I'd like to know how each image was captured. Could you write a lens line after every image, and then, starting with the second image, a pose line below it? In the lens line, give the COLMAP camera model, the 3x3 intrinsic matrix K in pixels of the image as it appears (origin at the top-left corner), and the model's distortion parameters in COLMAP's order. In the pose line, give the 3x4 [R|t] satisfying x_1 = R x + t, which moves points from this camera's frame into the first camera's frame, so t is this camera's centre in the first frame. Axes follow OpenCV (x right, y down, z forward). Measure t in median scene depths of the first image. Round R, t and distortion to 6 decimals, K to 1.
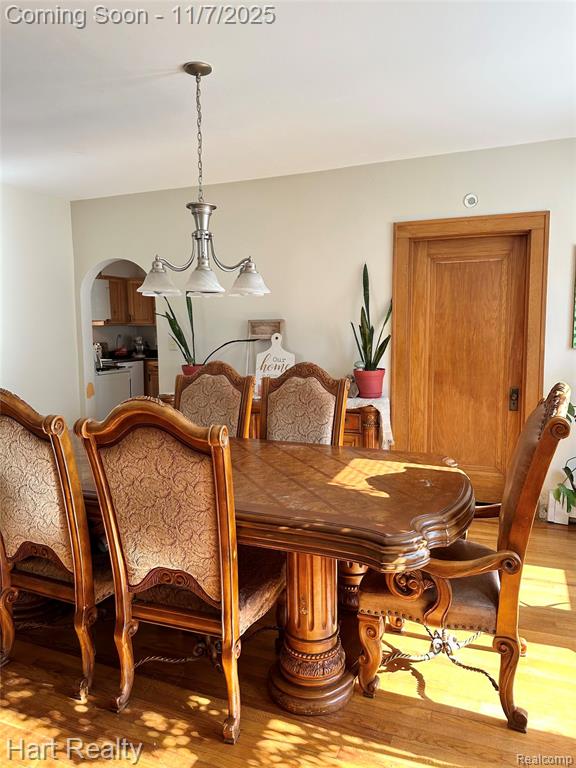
lens RADIAL K [[536.6, 0, 288.0], [0, 536.6, 384.0], [0, 0, 1]] dist [0.152793, -0.267260]
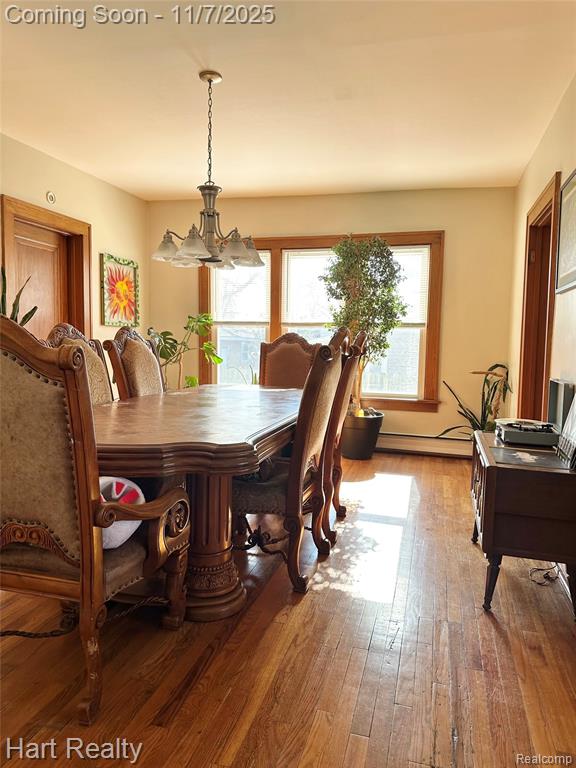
lens RADIAL K [[536.6, 0, 288.0], [0, 536.6, 384.0], [0, 0, 1]] dist [0.152793, -0.267260]
pose [[-0.099673, -0.073581, 0.992296, -1.081715], [0.078018, 0.993614, 0.081515, 0.011977], [-0.991957, 0.085541, -0.093296, 0.736553]]
